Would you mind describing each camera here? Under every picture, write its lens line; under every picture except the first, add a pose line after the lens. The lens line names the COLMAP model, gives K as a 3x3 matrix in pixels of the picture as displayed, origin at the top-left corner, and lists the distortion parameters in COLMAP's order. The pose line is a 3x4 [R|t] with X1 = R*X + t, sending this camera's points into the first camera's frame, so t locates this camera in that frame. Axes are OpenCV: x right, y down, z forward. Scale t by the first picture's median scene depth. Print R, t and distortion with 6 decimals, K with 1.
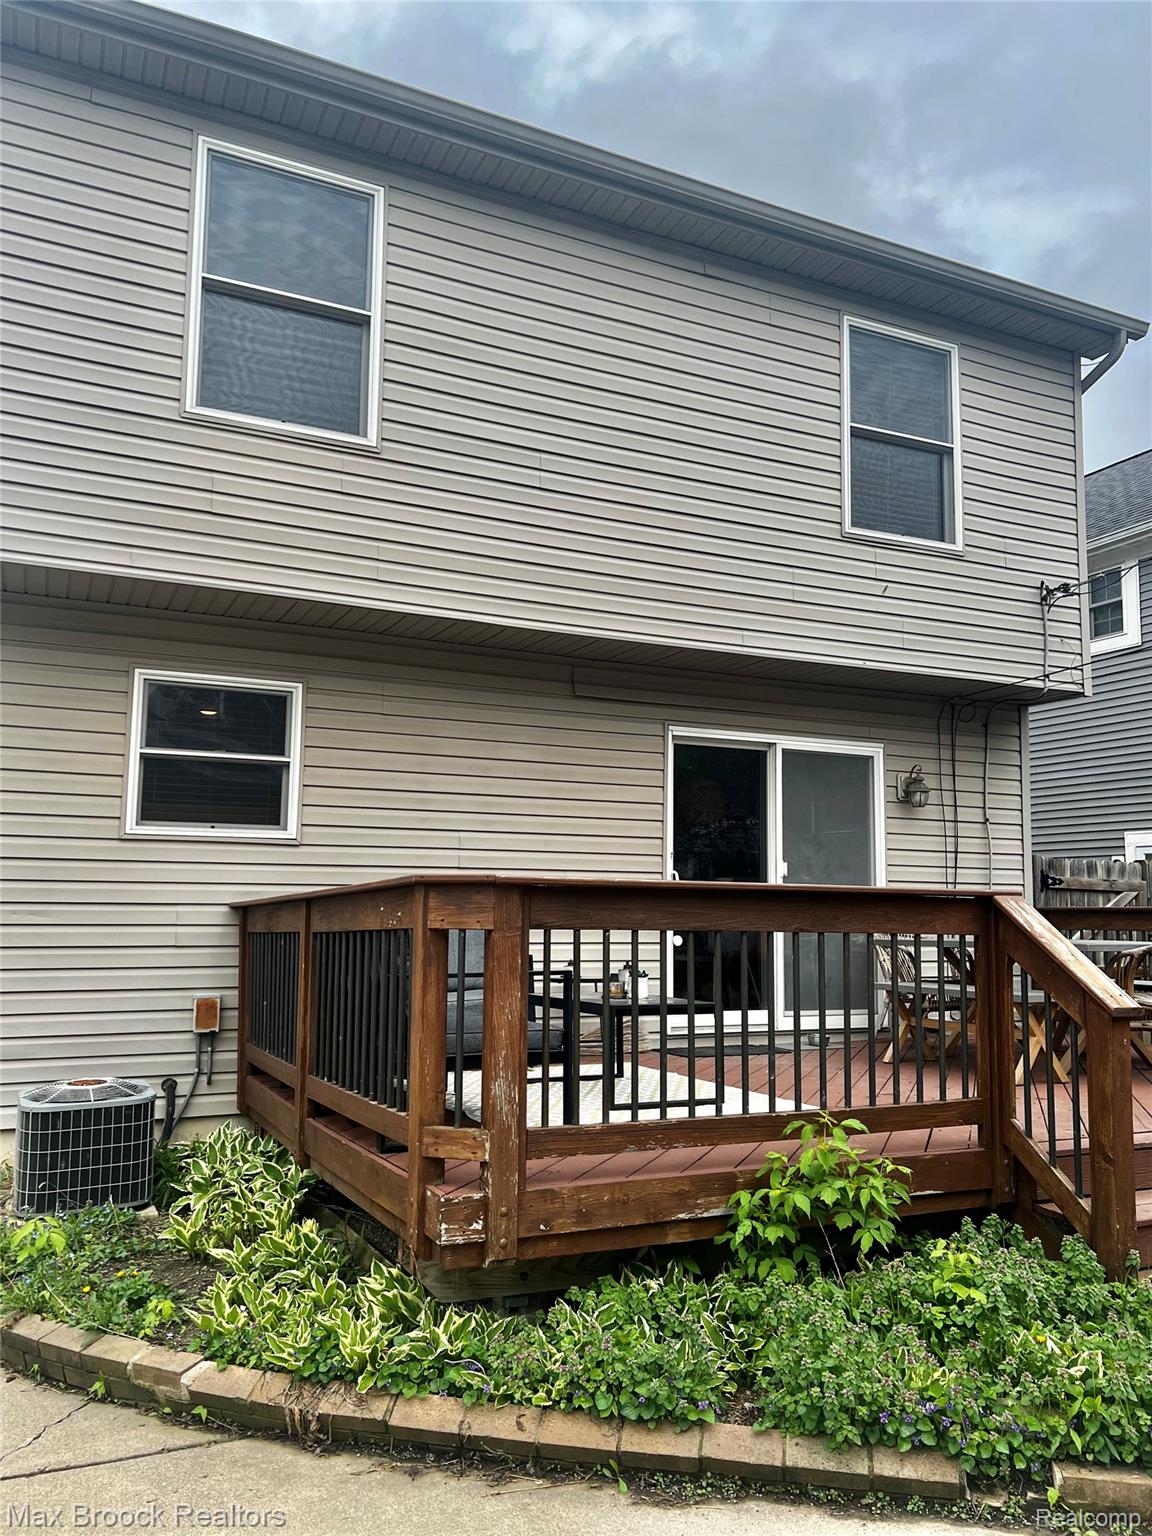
lens RADIAL K [[1148.5, 0, 561.2], [0, 1148.5, 773.2], [0, 0, 1]] dist [0.060316, -0.068620]
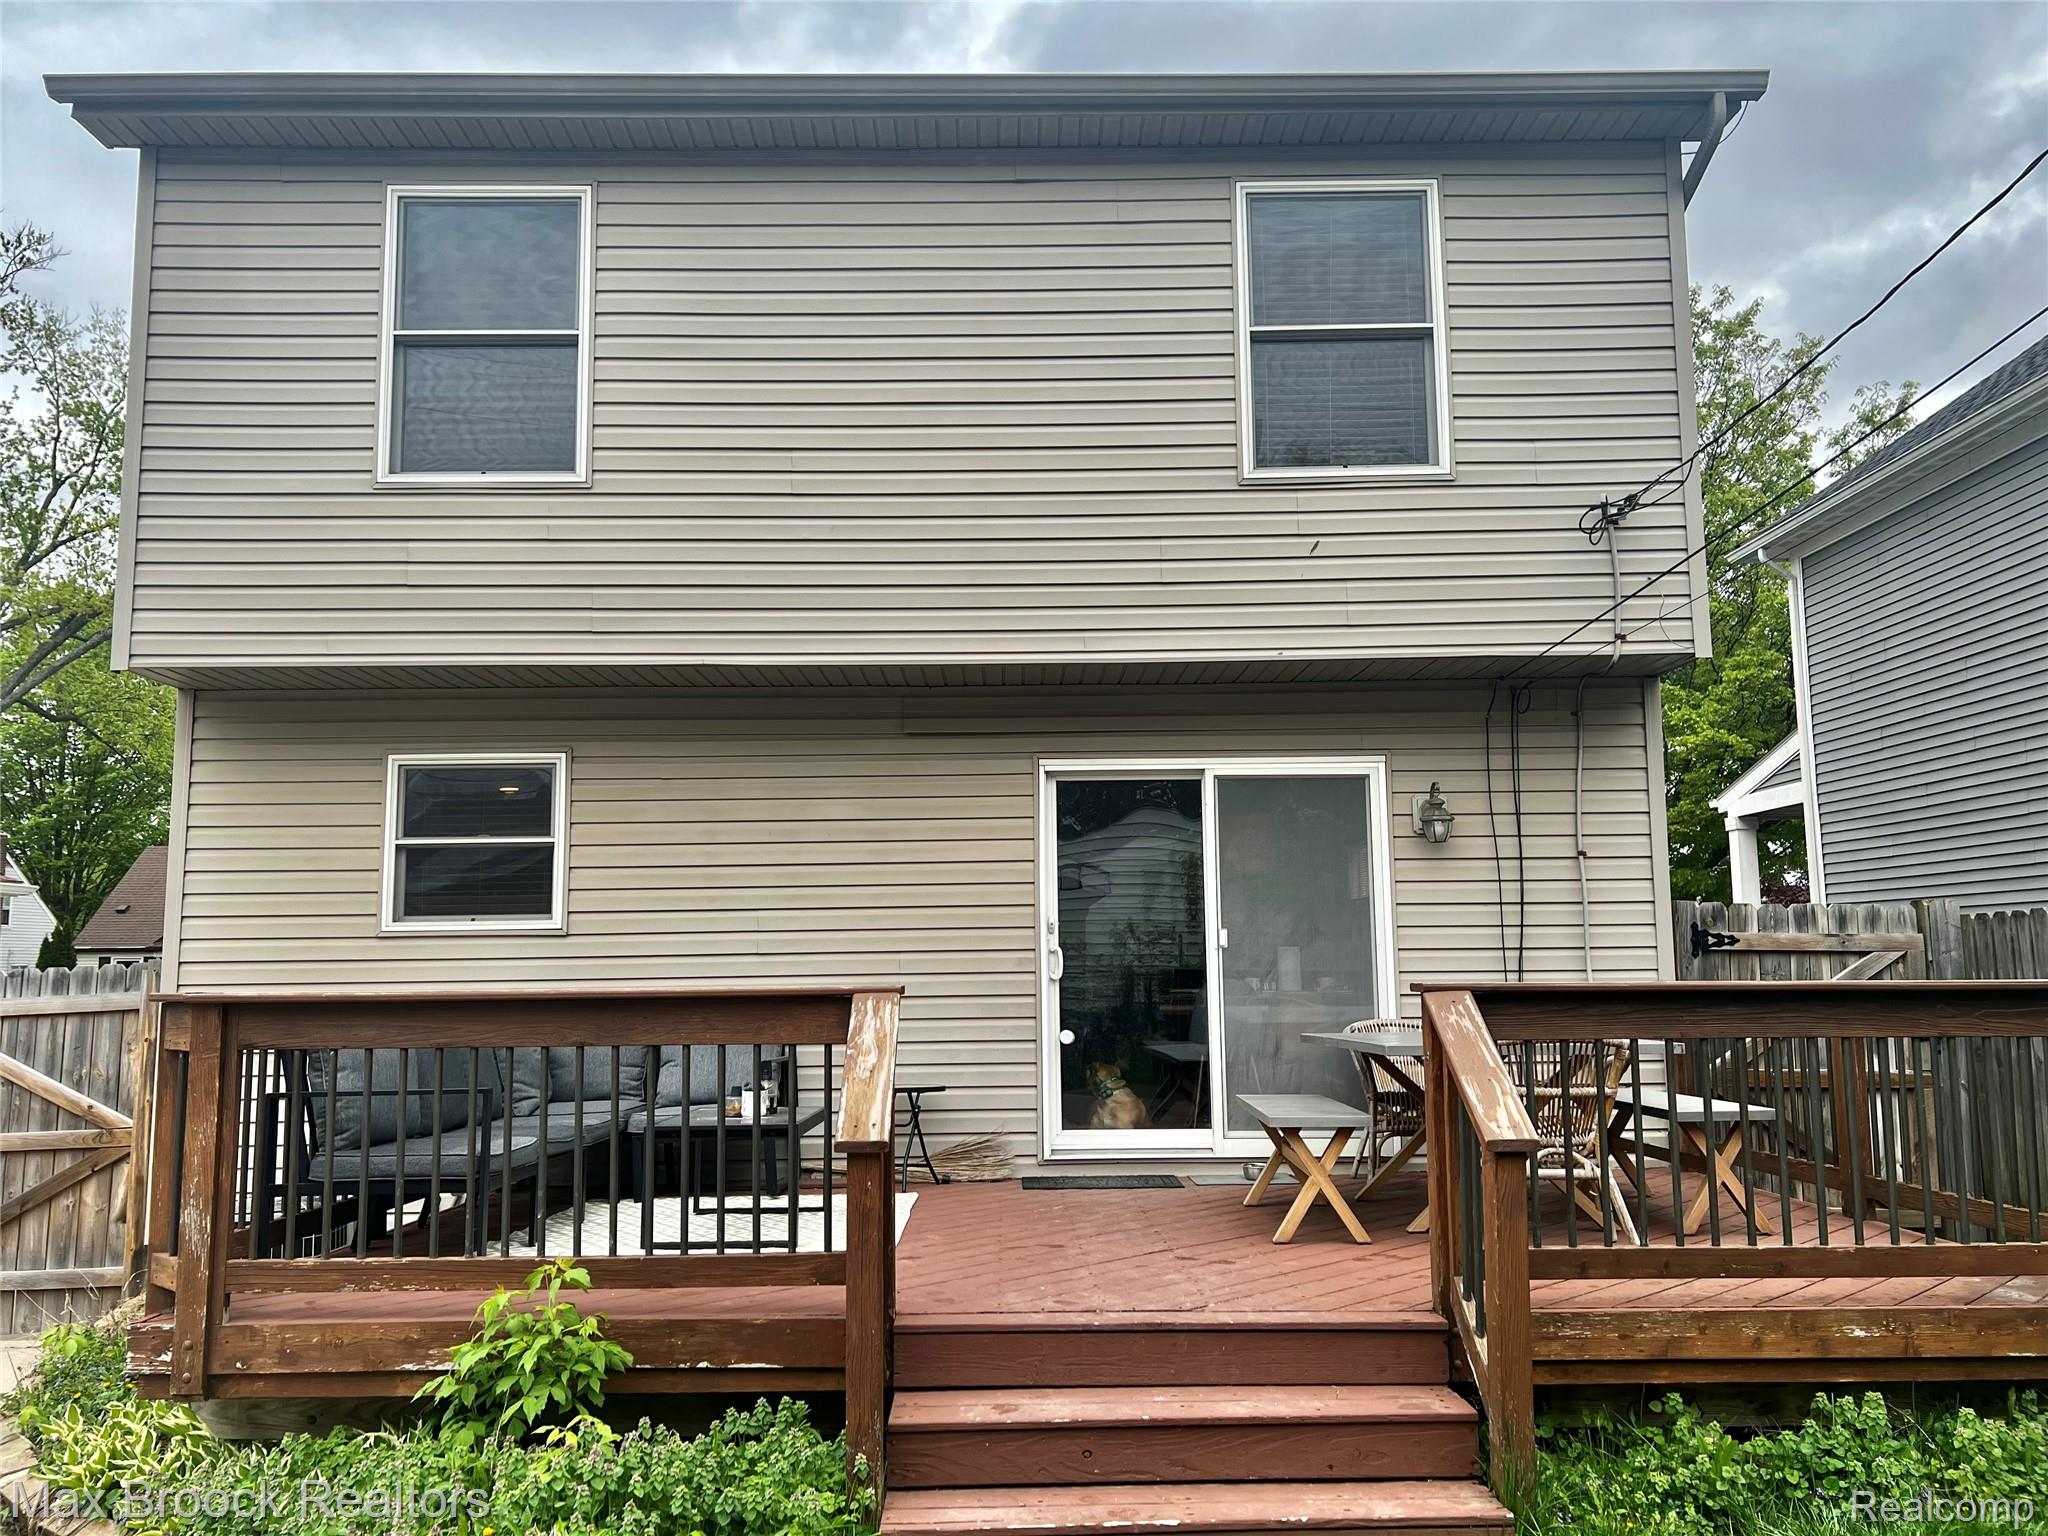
lens RADIAL K [[1531.4, 0, 1011.6], [0, 1531.4, 785.4], [0, 0, 1]] dist [0.060316, -0.068620]
pose [[0.910893, -0.071293, -0.406438, 0.579237], [0.069142, 0.997406, -0.019997, -0.005525], [0.406809, -0.009887, 0.913460, 0.055155]]
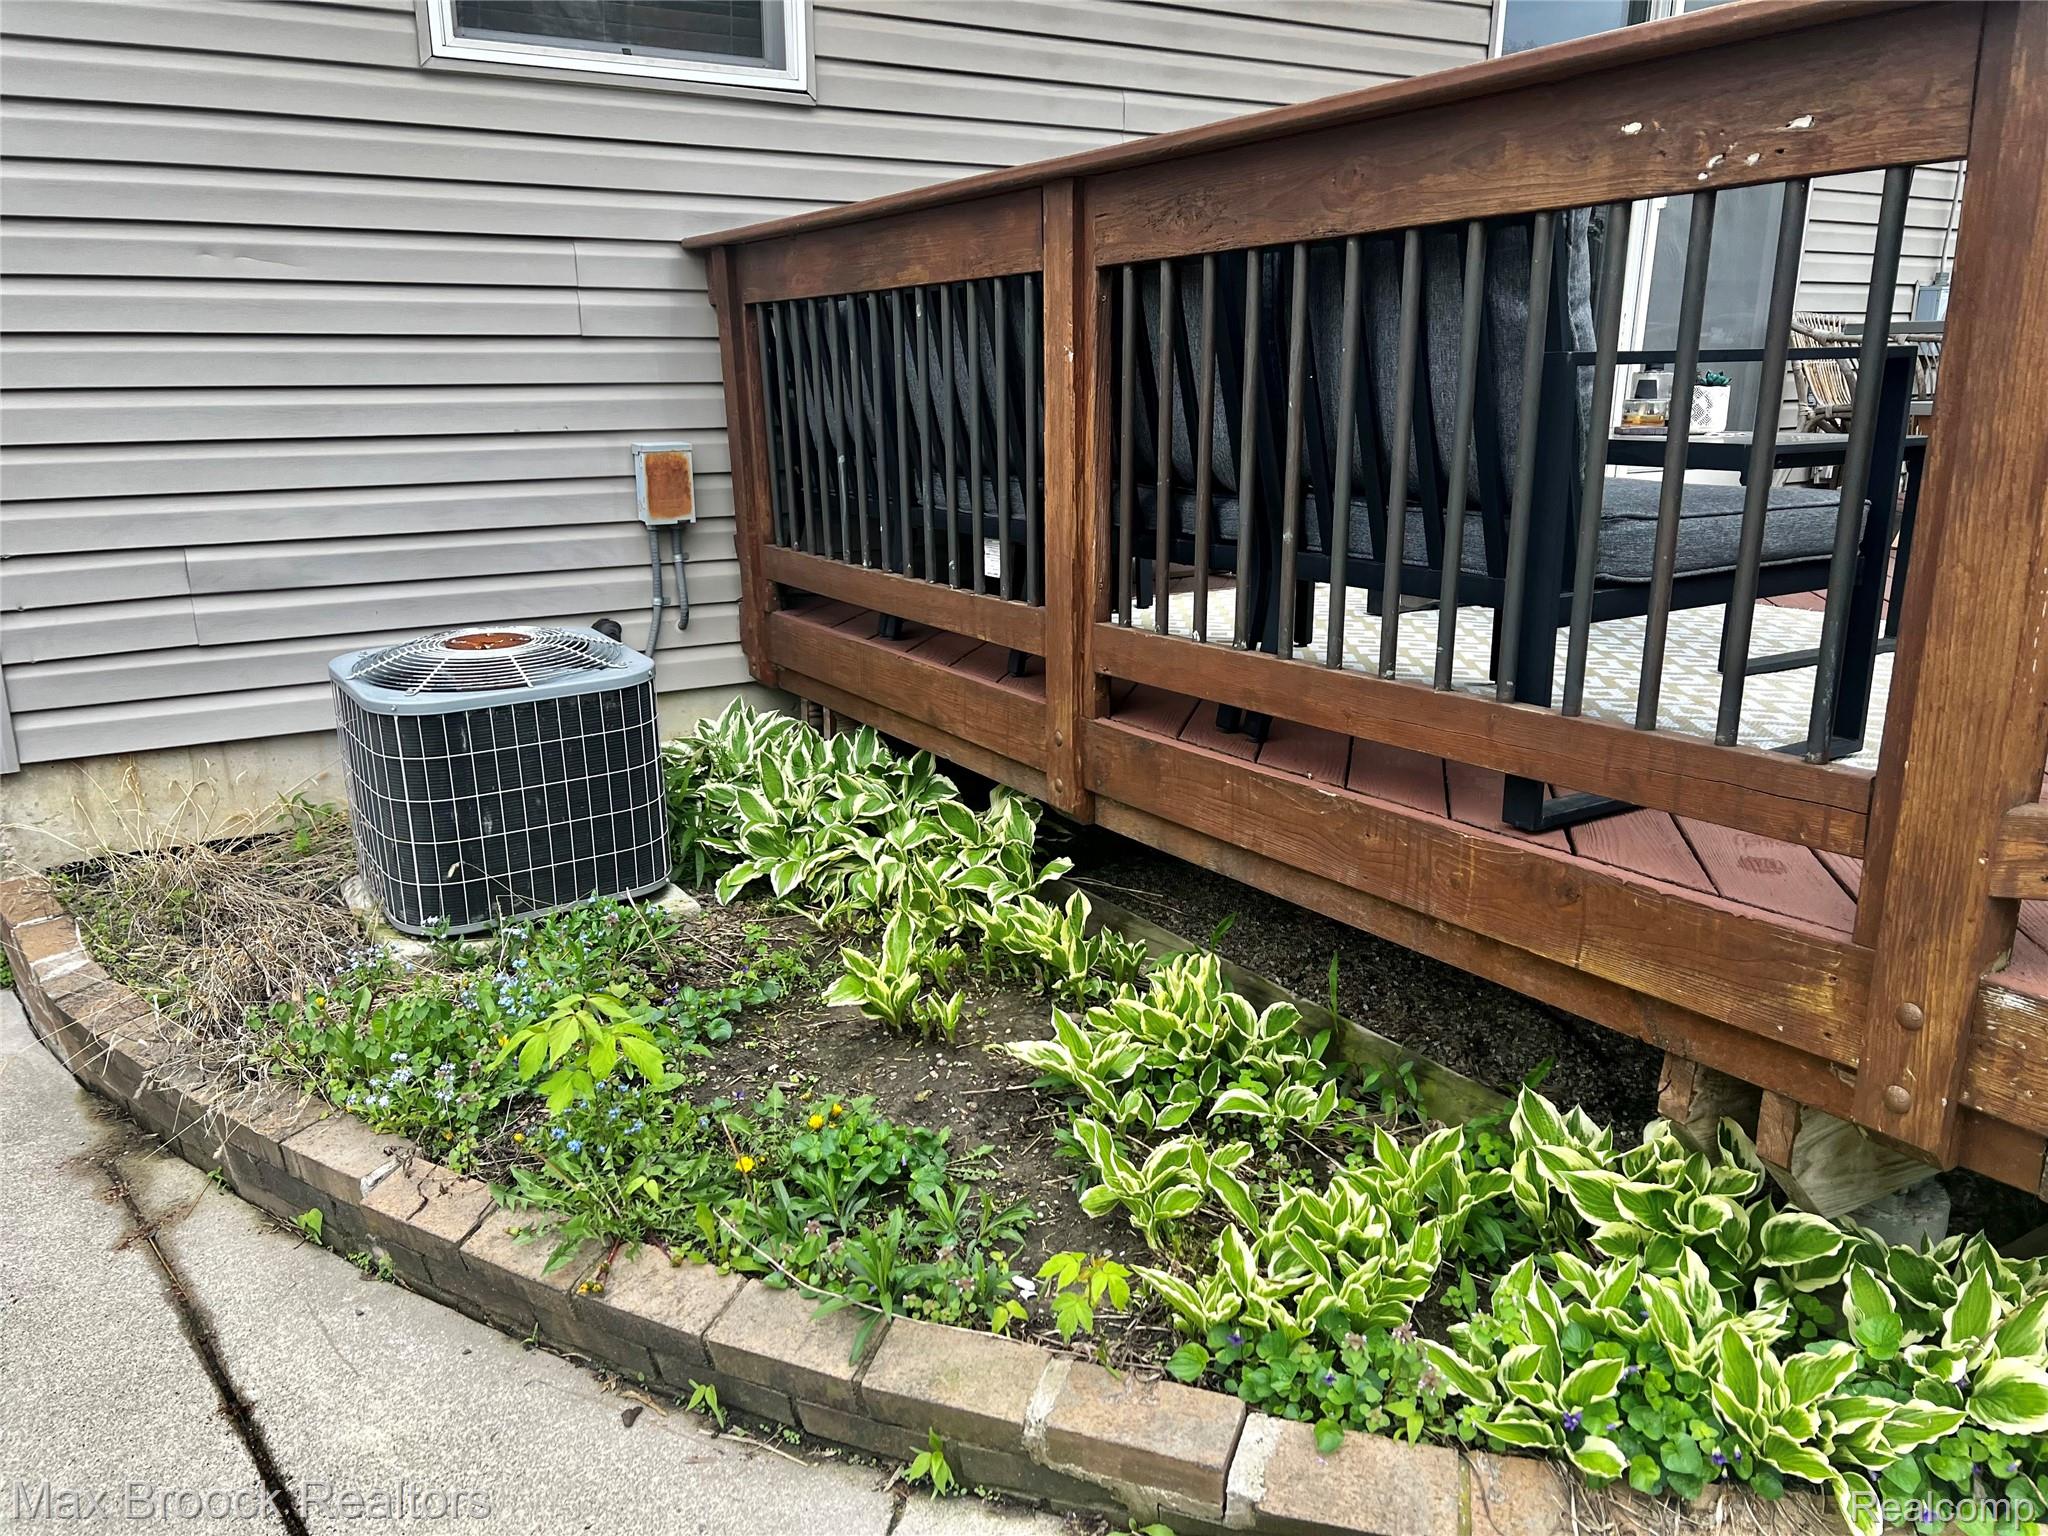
lens RADIAL K [[1531.4, 0, 1011.0], [0, 1531.4, 778.0], [0, 0, 1]] dist [0.060316, -0.068620]
pose [[0.993144, -0.041614, 0.109241, -0.227995], [-0.003510, 0.923456, 0.383689, 0.072628], [-0.116846, -0.381442, 0.916978, 0.342597]]
